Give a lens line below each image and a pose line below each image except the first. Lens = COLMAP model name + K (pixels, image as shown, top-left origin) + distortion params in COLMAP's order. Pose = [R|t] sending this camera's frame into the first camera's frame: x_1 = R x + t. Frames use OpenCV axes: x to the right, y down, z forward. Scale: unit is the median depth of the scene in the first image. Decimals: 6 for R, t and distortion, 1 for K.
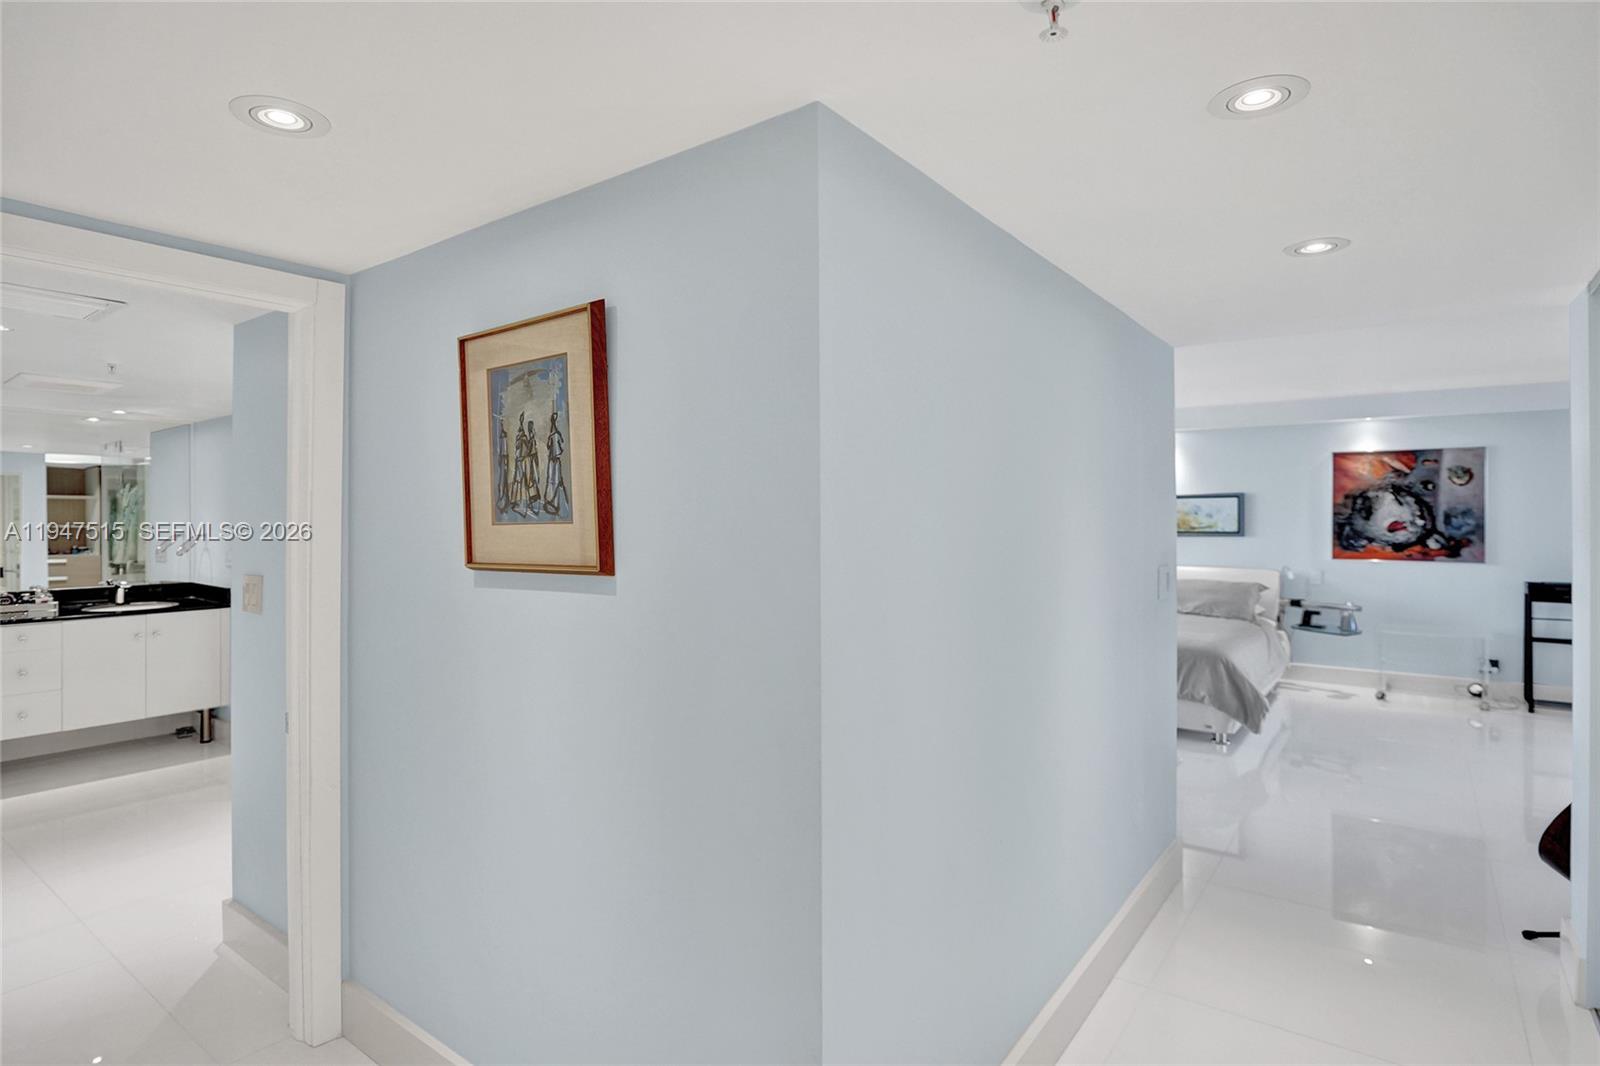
lens RADIAL K [[839.7, 0, 798.0], [0, 839.7, 510.0], [0, 0, 1]] dist [-0.015660, 0.000019]
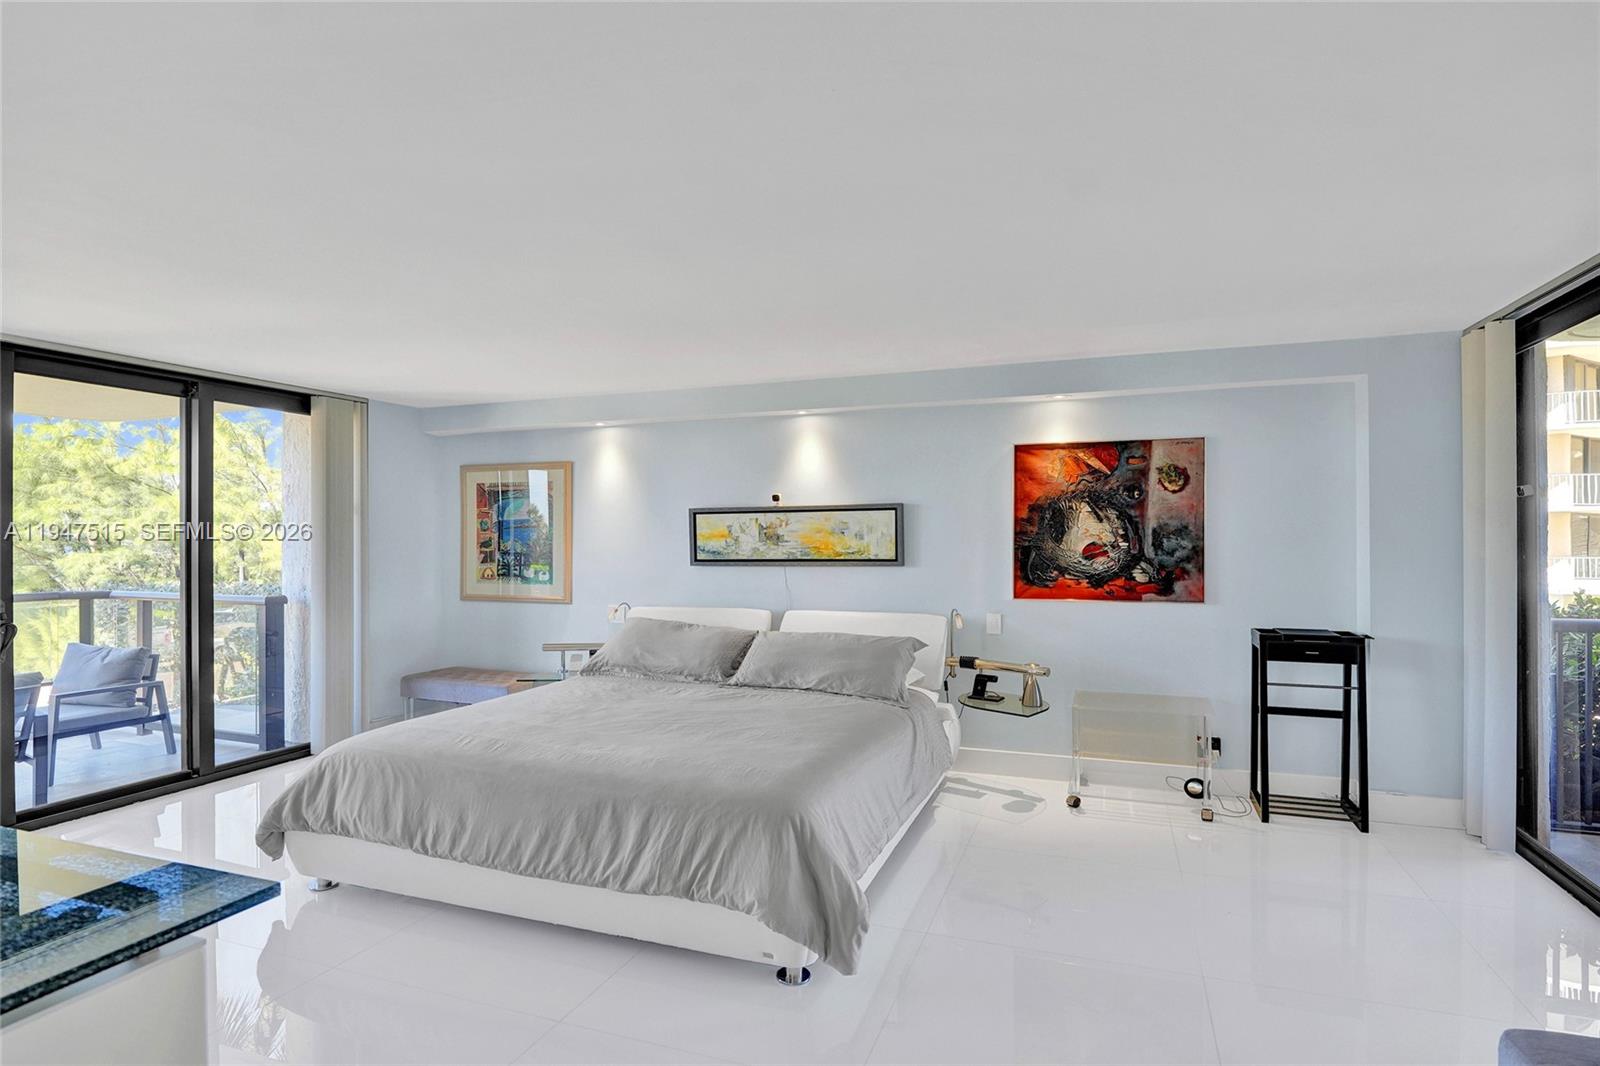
lens RADIAL K [[845.9, 0, 802.4], [0, 845.9, 531.3], [0, 0, 1]] dist [-0.012762, -0.001977]
pose [[0.959292, -0.000865, 0.282414, 0.281981], [0.000734, 1.000000, 0.000572, 0.002635], [-0.282415, -0.000341, 0.959292, 0.387462]]
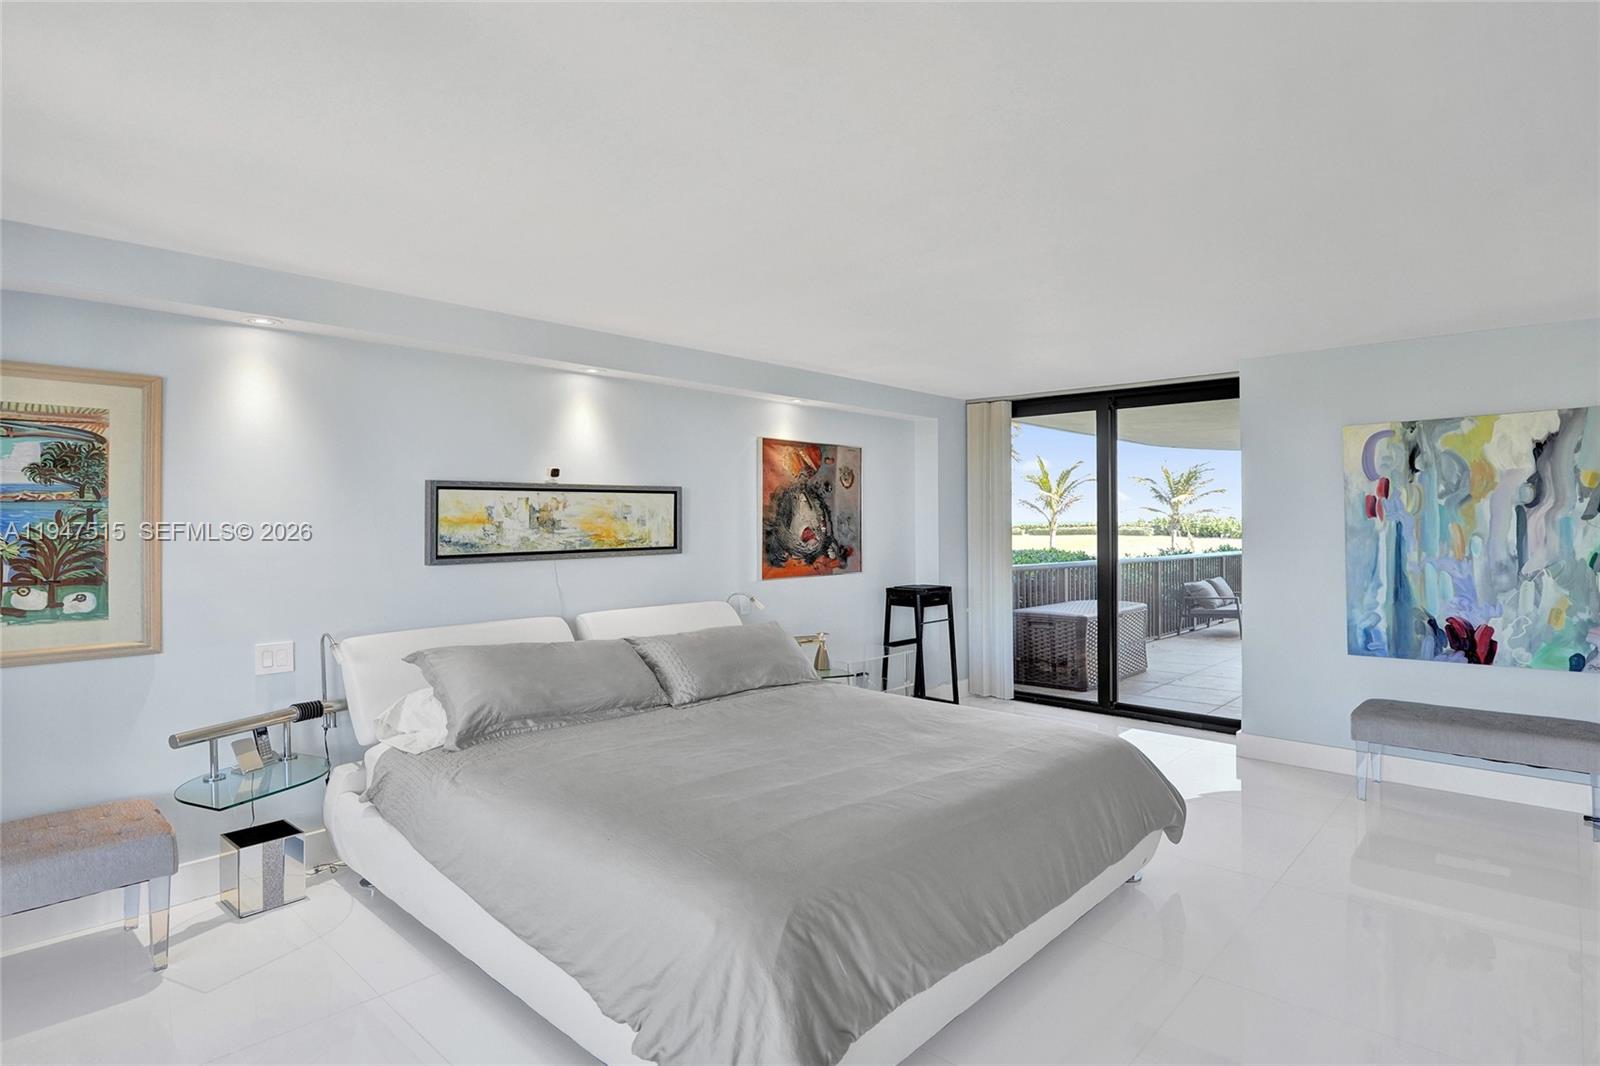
lens RADIAL K [[845.9, 0, 802.4], [0, 845.9, 531.3], [0, 0, 1]] dist [-0.012762, -0.001977]
pose [[0.089320, -0.011326, 0.995939, -0.128813], [-0.004385, 0.999921, 0.011765, 0.006795], [-0.995993, -0.005418, 0.089263, 0.934114]]
